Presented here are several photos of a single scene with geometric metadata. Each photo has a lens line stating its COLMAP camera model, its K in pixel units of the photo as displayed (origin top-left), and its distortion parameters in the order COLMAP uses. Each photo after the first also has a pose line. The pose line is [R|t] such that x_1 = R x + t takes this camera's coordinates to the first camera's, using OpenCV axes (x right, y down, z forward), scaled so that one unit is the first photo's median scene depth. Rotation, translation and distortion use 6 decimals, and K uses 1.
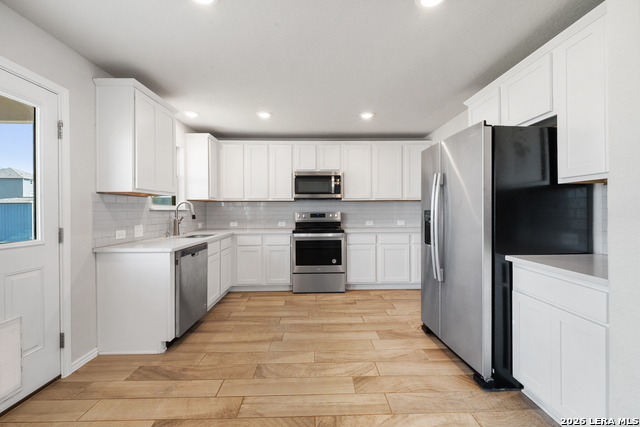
lens RADIAL K [[268.5, 0, 320.8], [0, 268.5, 213.0], [0, 0, 1]] dist [0.000111, -0.000786]
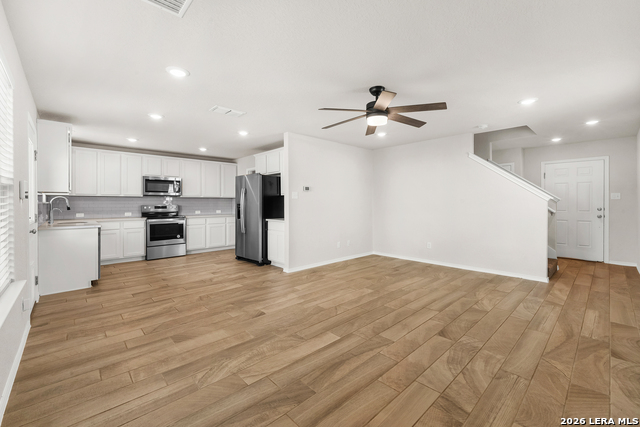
lens RADIAL K [[268.5, 0, 322.7], [0, 268.5, 208.1], [0, 0, 1]] dist [0.000111, -0.000786]
pose [[0.740990, -0.007854, 0.671470, -0.366835], [0.005542, 0.999969, 0.005580, 0.011525], [-0.671493, -0.000414, 0.741010, -0.703385]]
